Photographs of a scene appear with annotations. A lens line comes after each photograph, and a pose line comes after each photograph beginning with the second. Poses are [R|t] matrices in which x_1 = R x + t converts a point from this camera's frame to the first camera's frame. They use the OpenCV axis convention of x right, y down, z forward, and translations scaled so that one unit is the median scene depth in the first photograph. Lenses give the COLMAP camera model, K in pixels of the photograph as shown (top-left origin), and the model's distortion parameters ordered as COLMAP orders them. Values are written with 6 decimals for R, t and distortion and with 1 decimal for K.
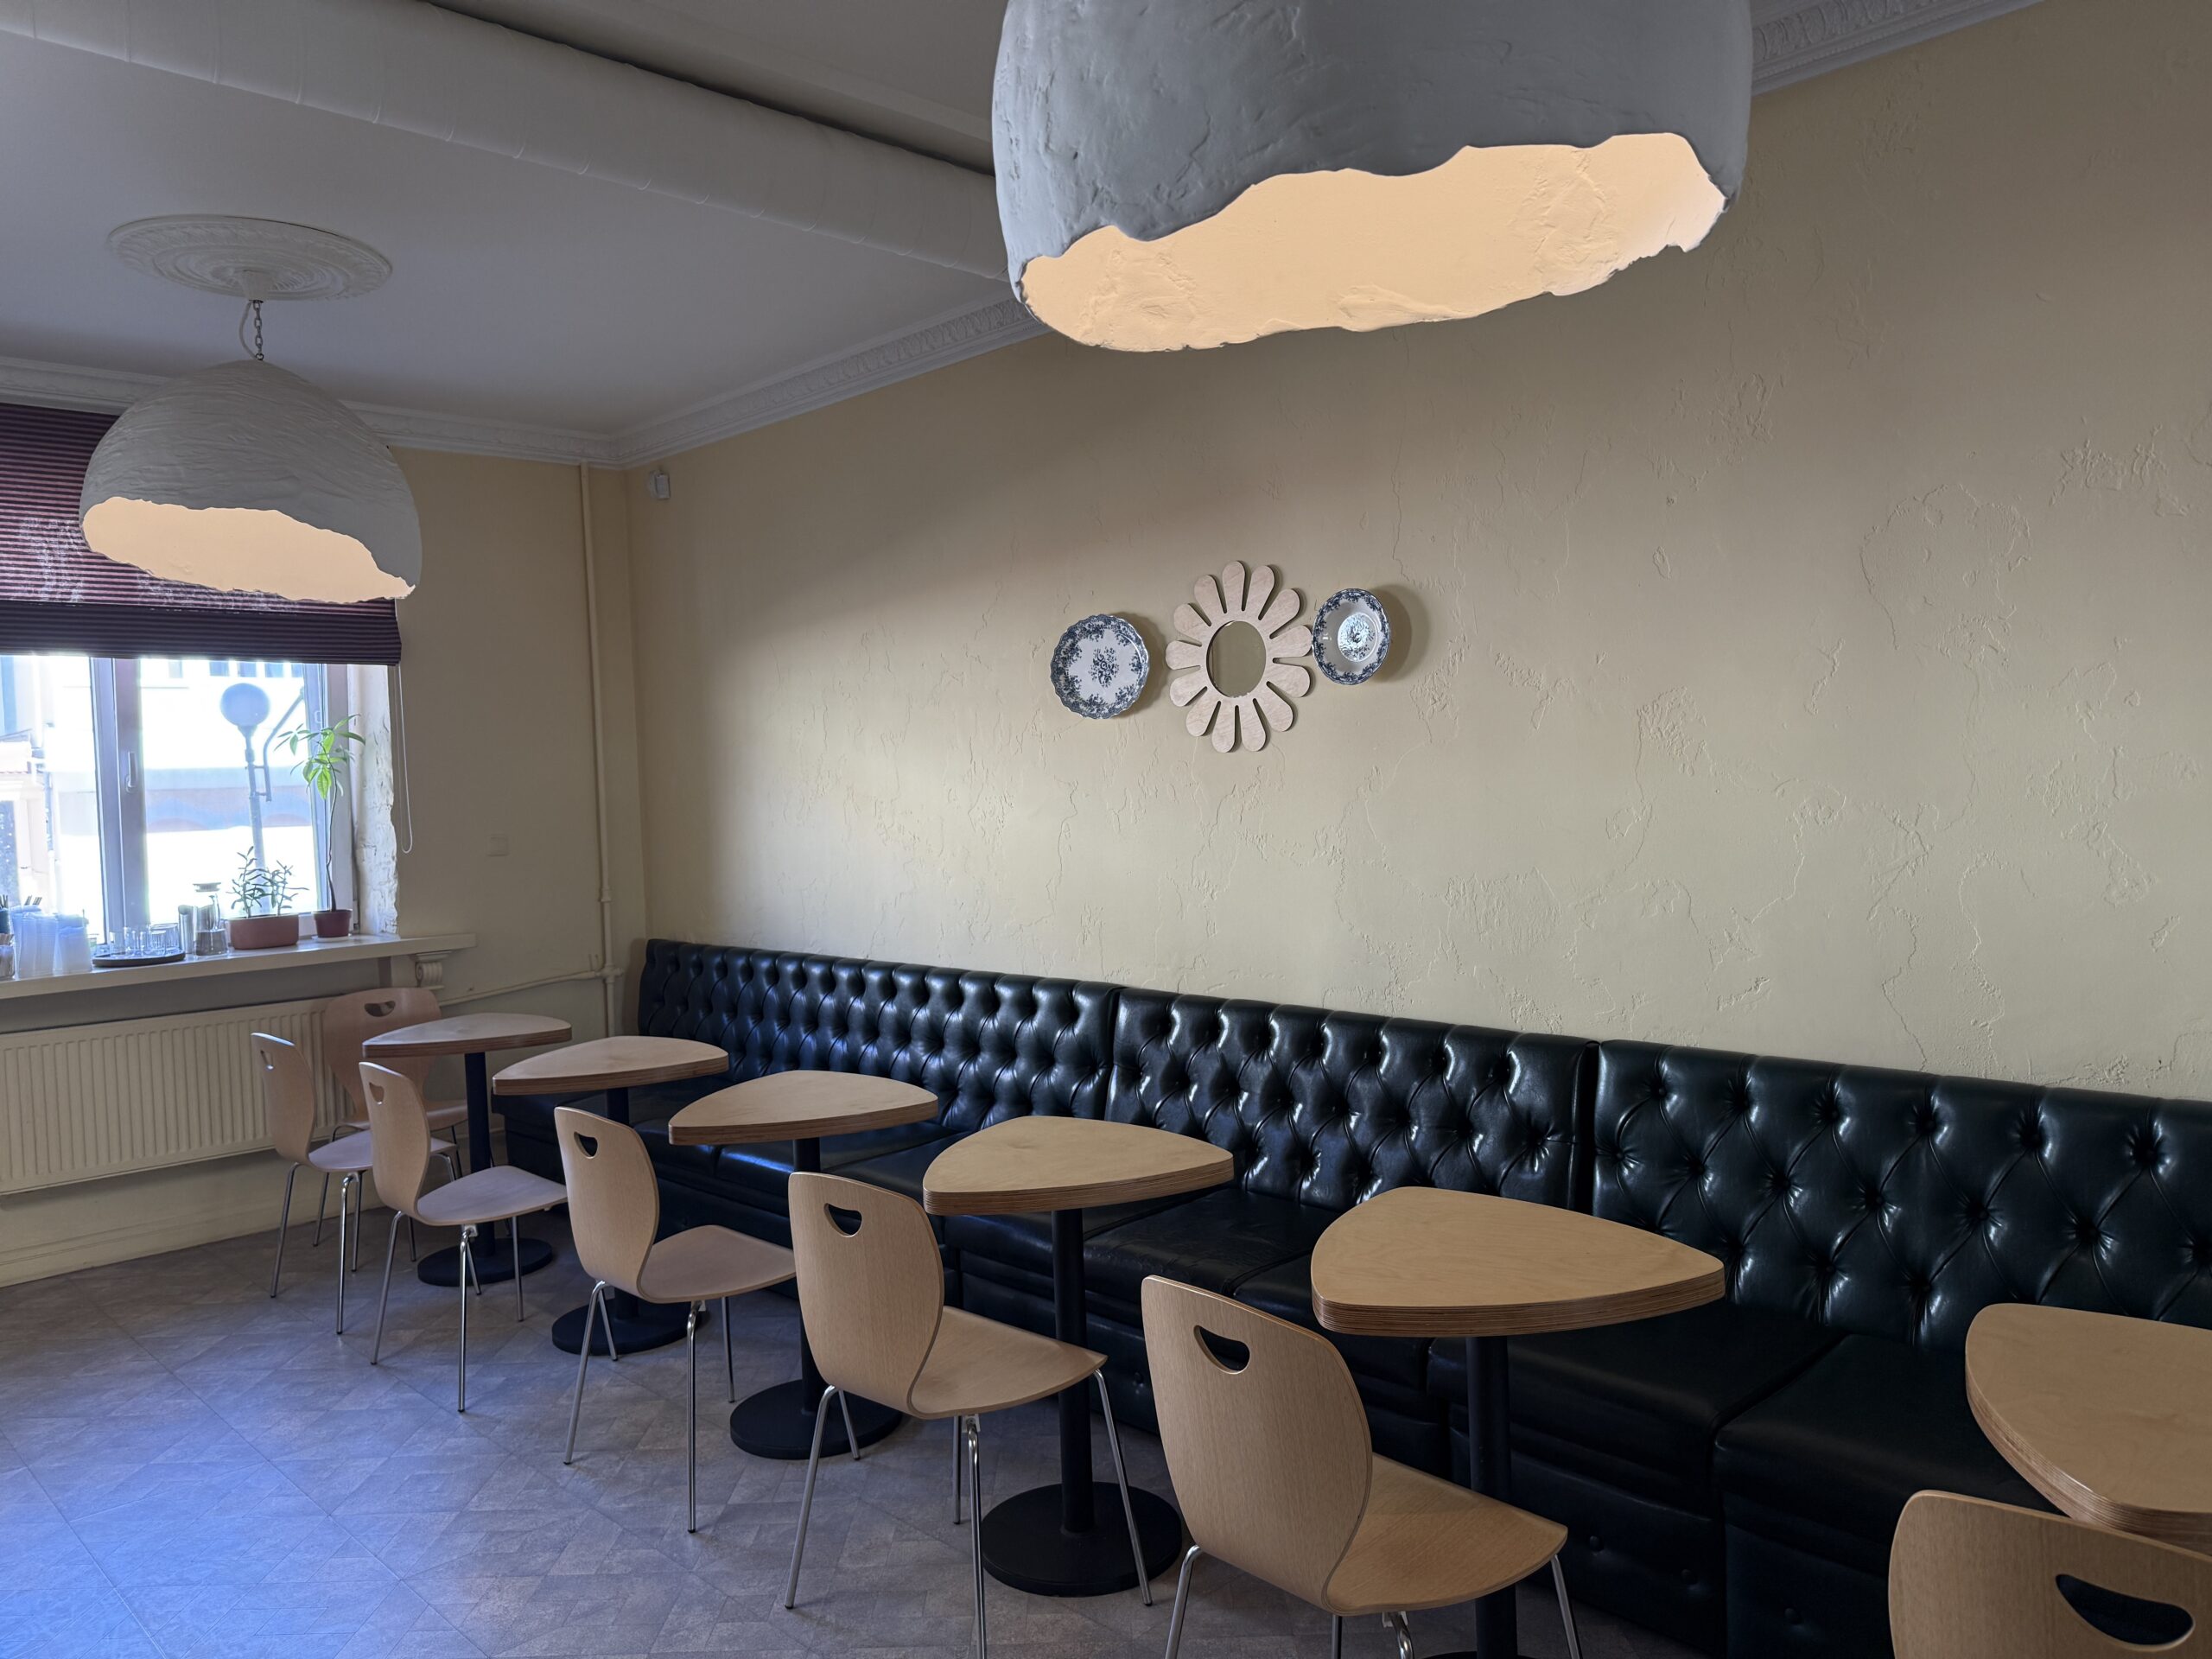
lens RADIAL K [[1552.8, 0, 1098.9], [0, 1552.8, 842.5], [0, 0, 1]] dist [0.091415, -0.083255]
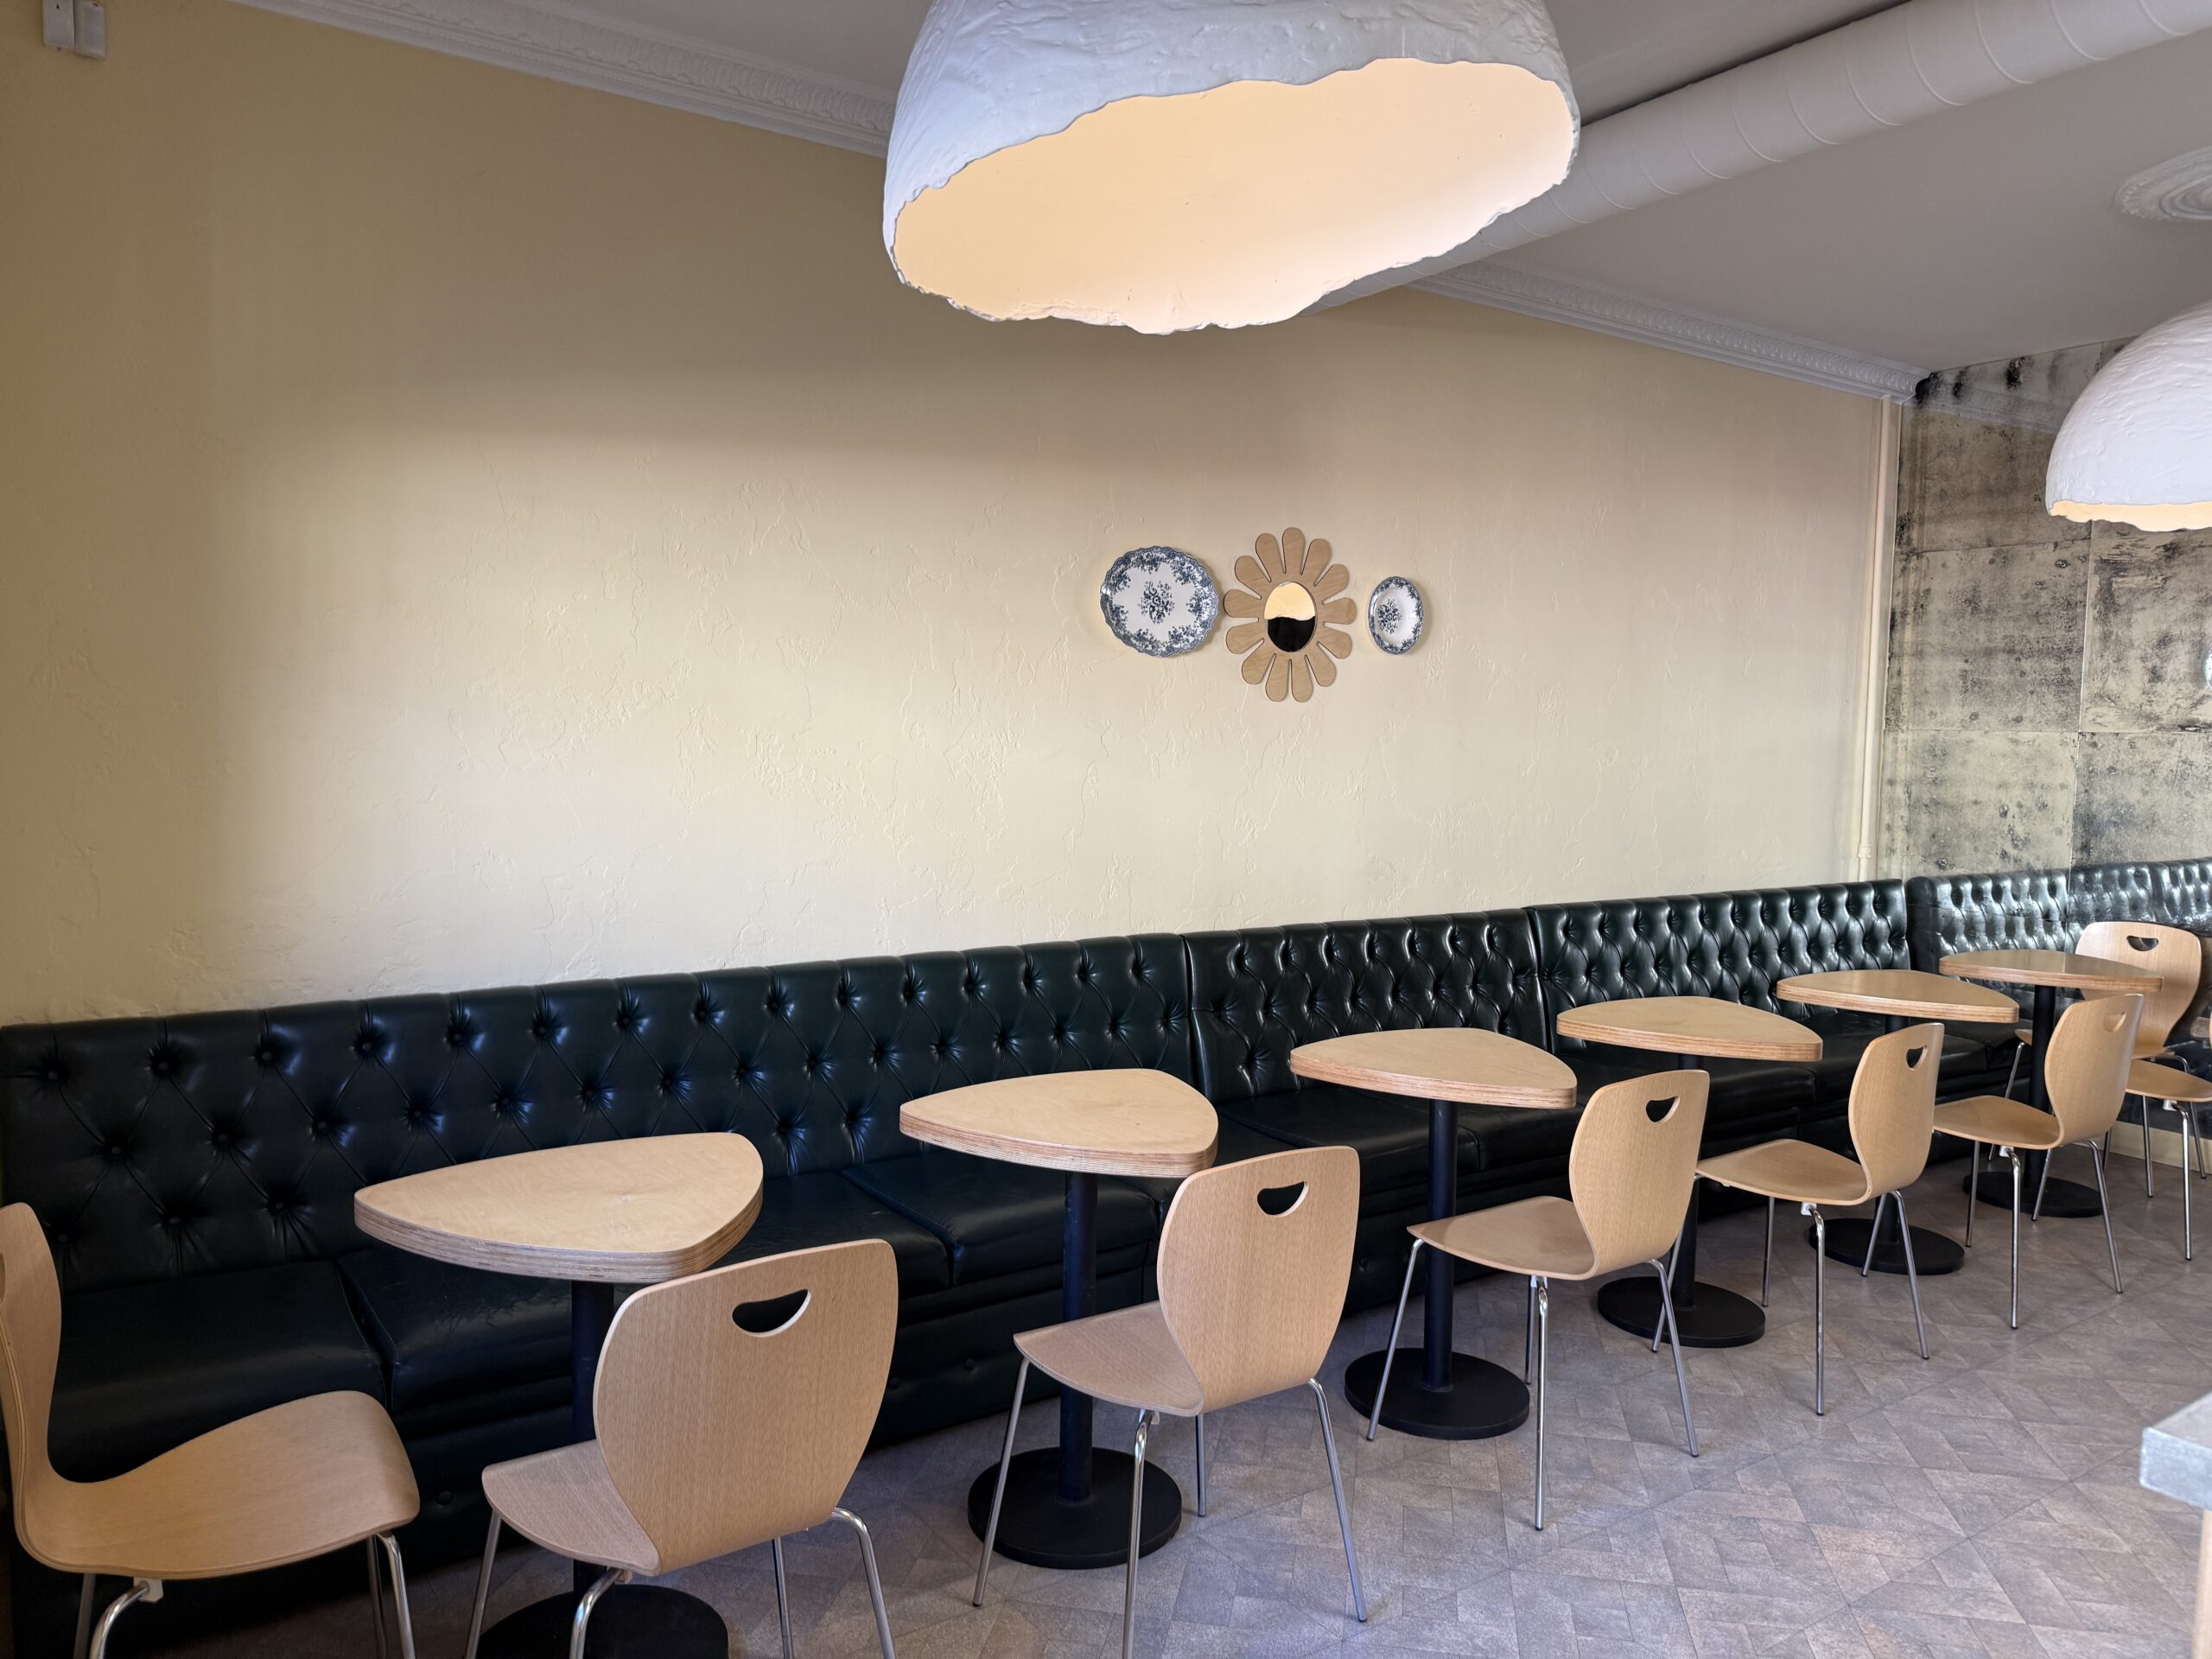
lens RADIAL K [[1552.8, 0, 1098.9], [0, 1552.8, 842.5], [0, 0, 1]] dist [0.091415, -0.083255]
pose [[0.187617, -0.057370, 0.980565, -1.005572], [0.001472, 0.998308, 0.058126, -0.022782], [-0.982241, -0.009462, 0.187384, 0.908903]]
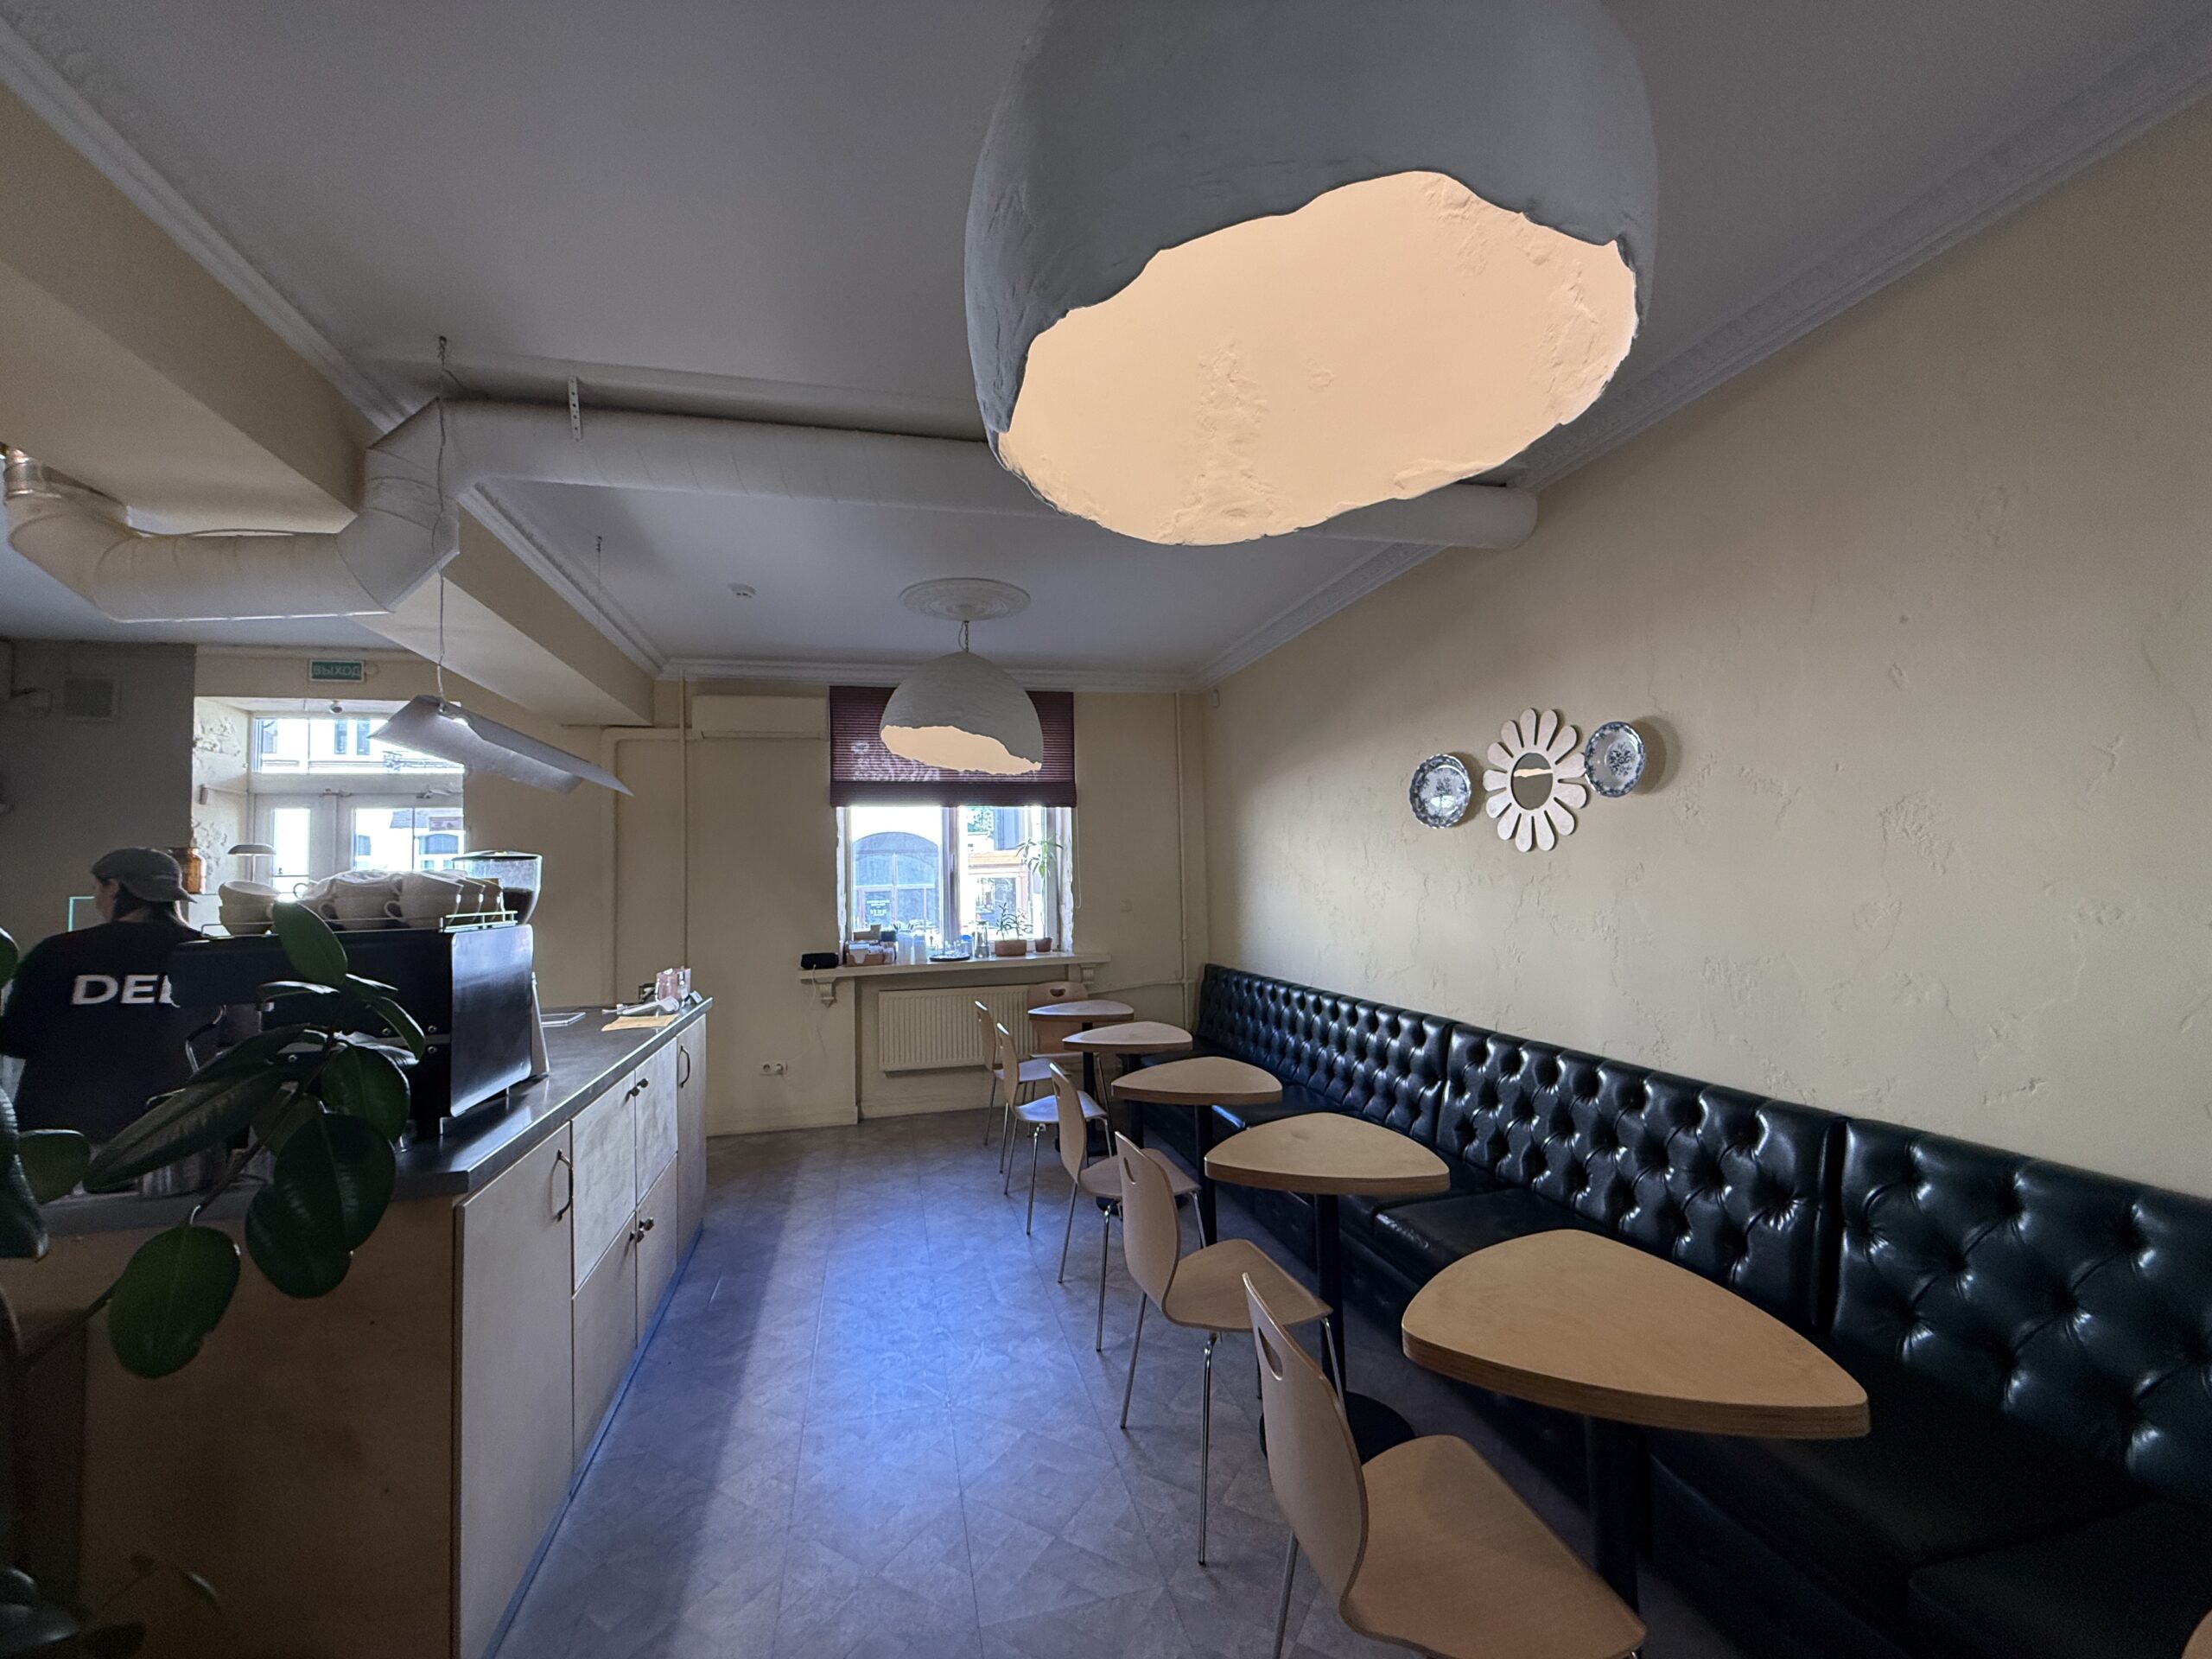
lens RADIAL K [[889.5, 0, 1102.9], [0, 889.5, 836.1], [0, 0, 1]] dist [-0.000530, 0.006876]
pose [[0.864366, -0.011617, -0.502729, 0.151009], [-0.027014, 0.997217, -0.069490, -0.008201], [0.502137, 0.073646, 0.861646, 0.159609]]
